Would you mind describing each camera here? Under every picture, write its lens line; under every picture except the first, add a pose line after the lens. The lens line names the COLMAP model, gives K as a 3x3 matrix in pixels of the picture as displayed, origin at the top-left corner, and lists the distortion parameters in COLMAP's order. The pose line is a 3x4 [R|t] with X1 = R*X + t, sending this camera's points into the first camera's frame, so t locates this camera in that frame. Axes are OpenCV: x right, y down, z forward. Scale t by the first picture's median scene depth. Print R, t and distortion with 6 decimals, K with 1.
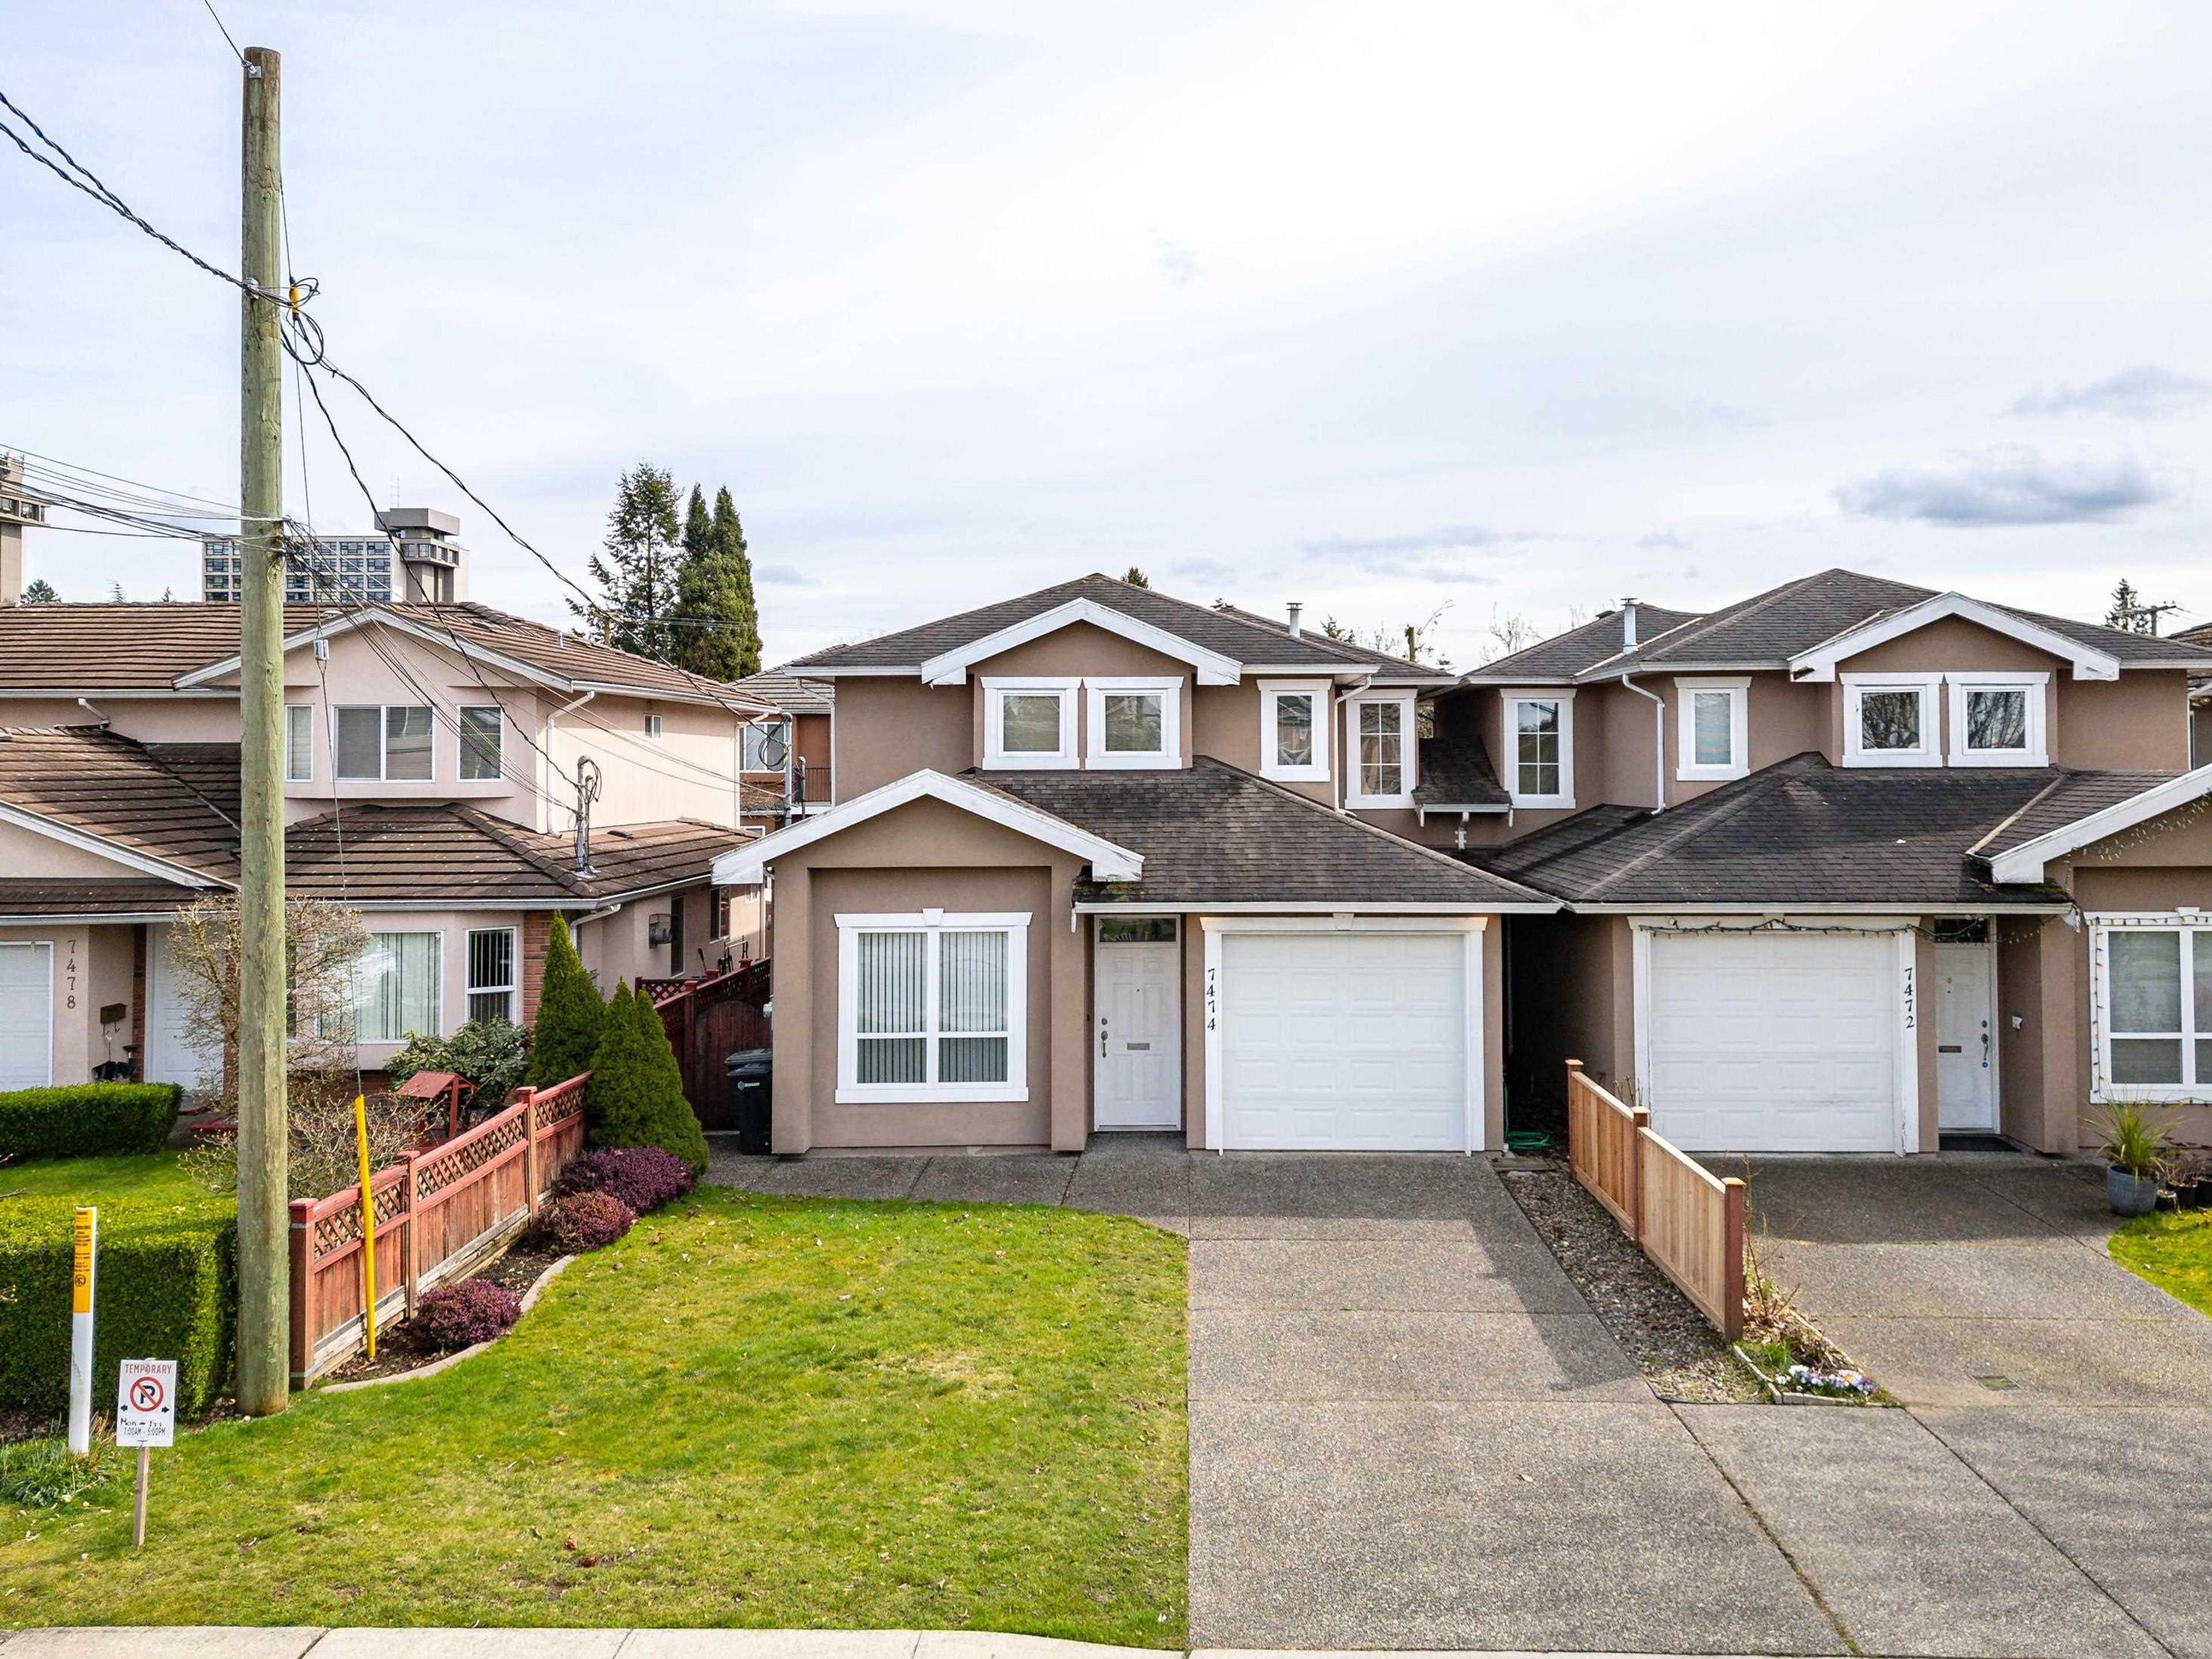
lens RADIAL K [[1602.3, 0, 1121.7], [0, 1602.3, 831.3], [0, 0, 1]] dist [0.058965, -0.054337]
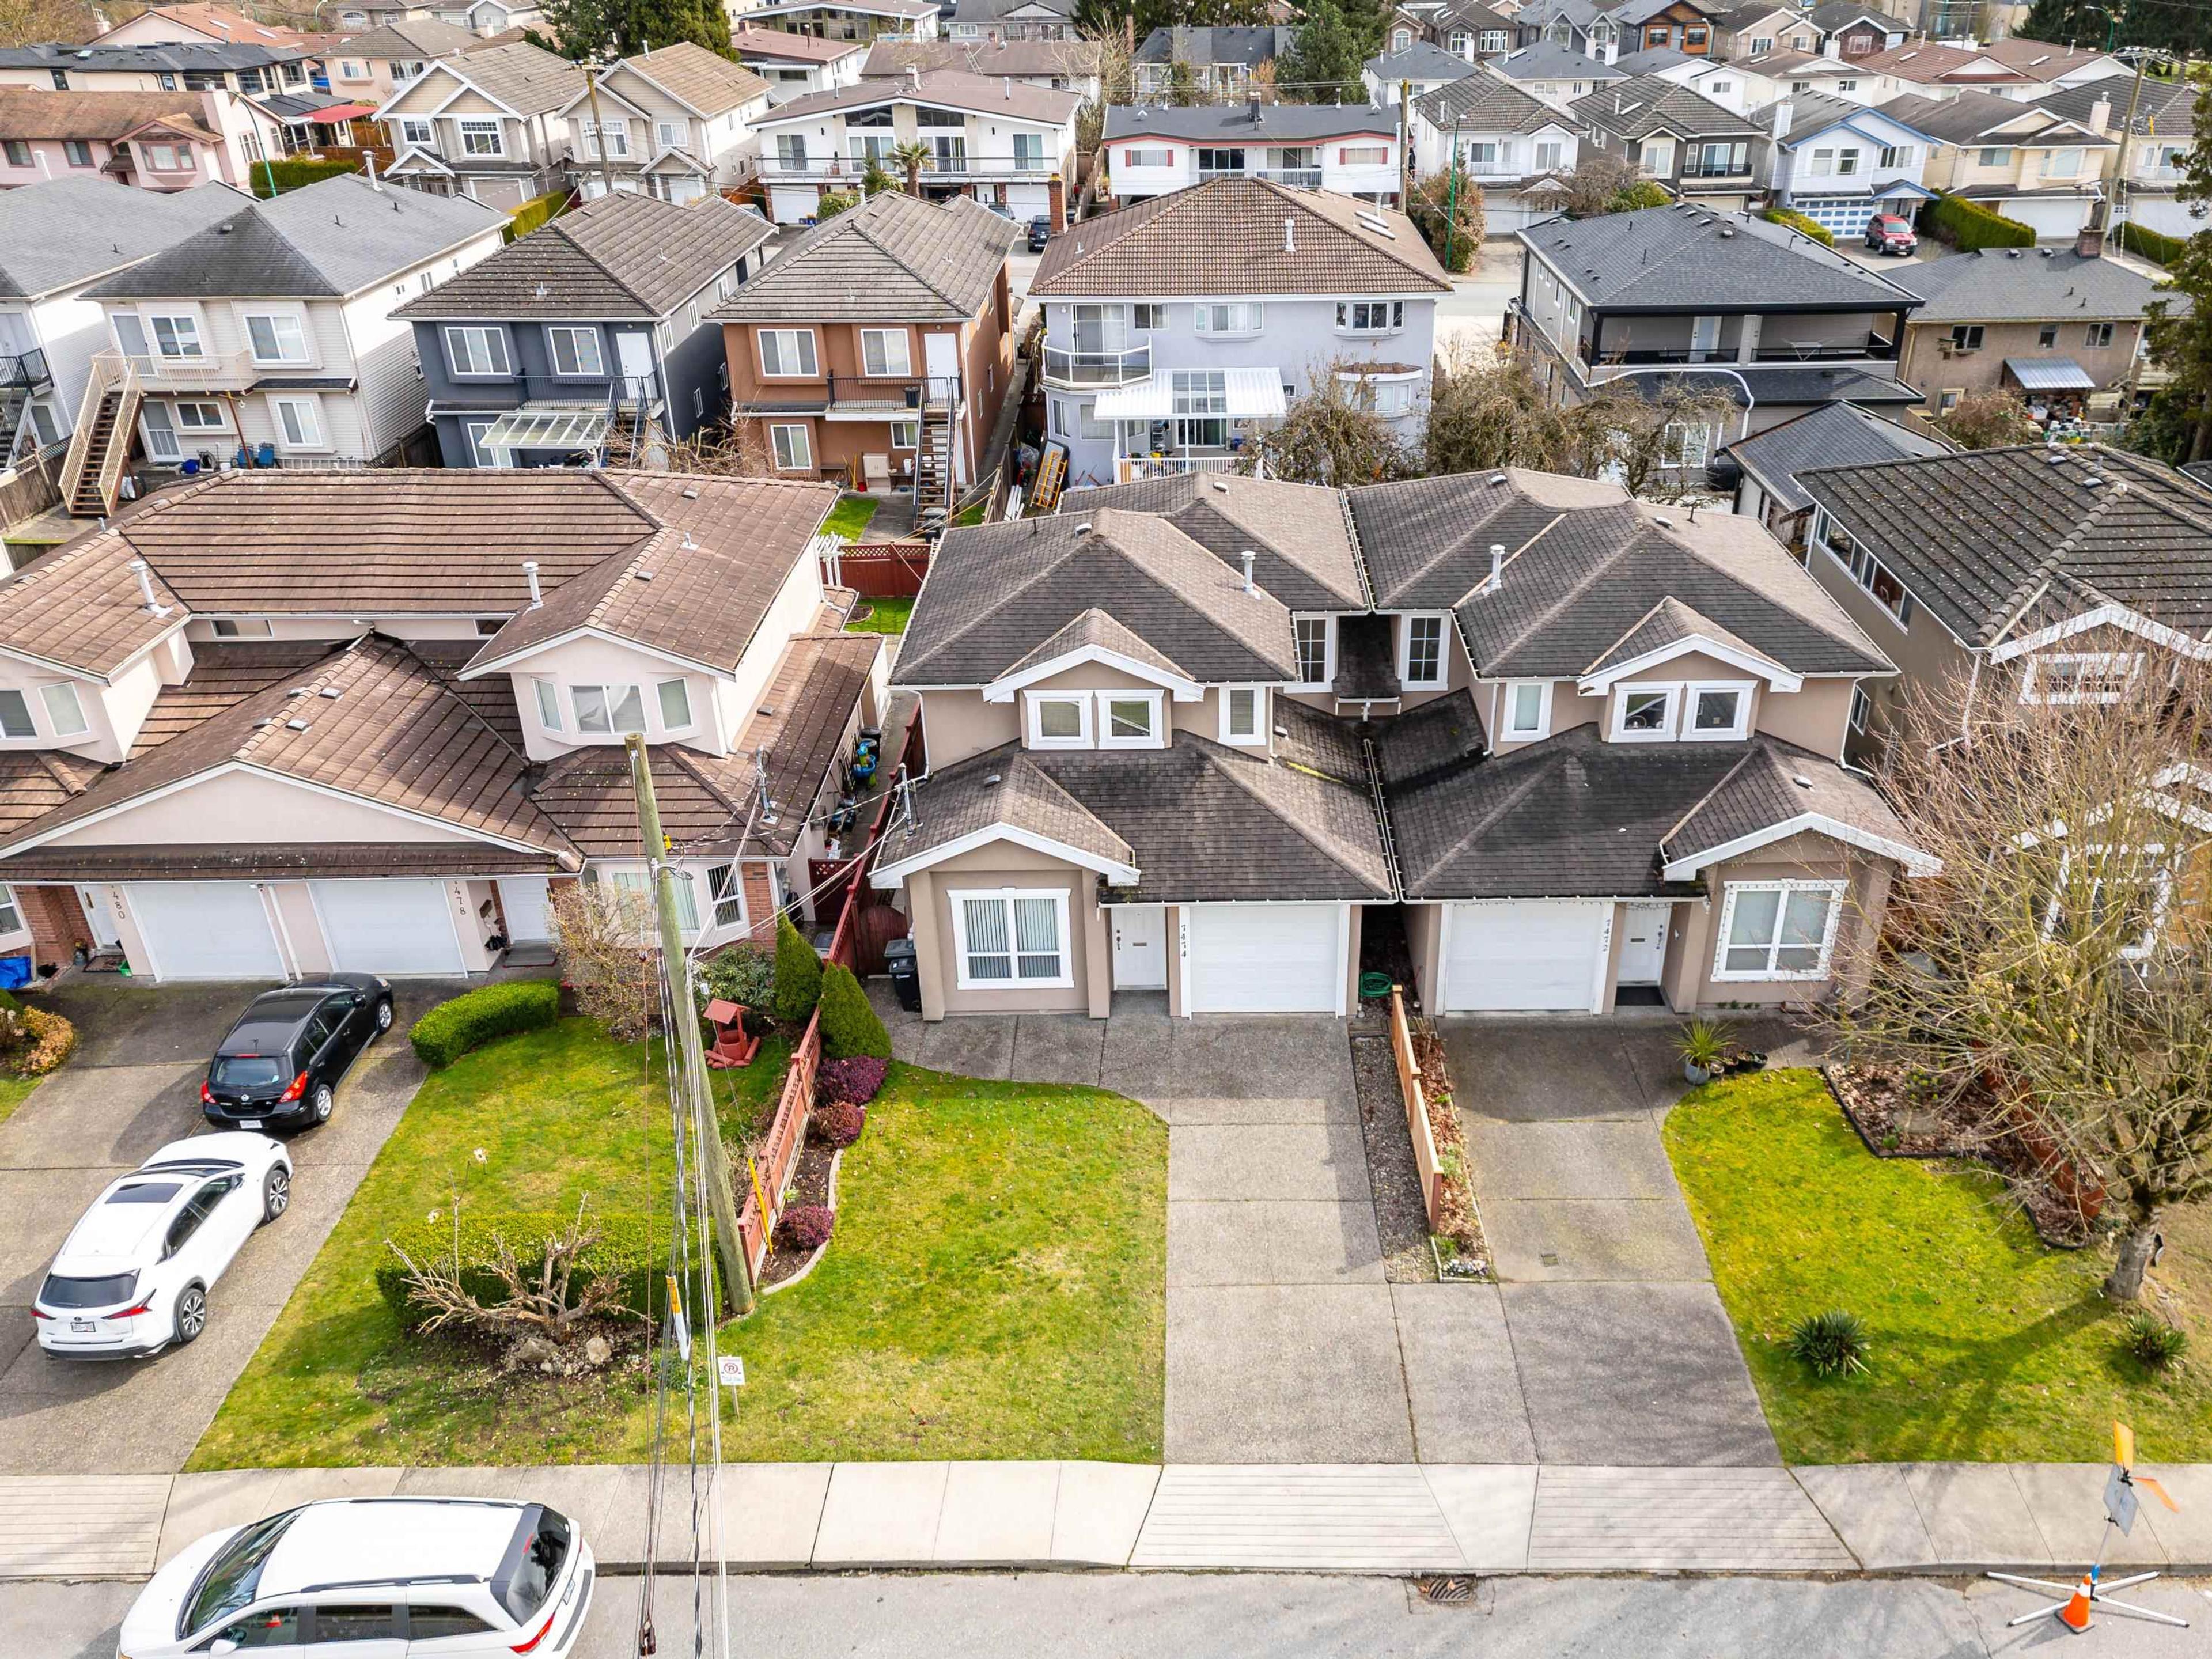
lens RADIAL K [[1602.3, 0, 1121.7], [0, 1602.3, 831.3], [0, 0, 1]] dist [0.058965, -0.054337]
pose [[0.999432, -0.029980, -0.015423, 0.021569], [0.033700, 0.874839, 0.483240, -0.788271], [-0.000995, -0.483485, 0.875352, -0.376648]]
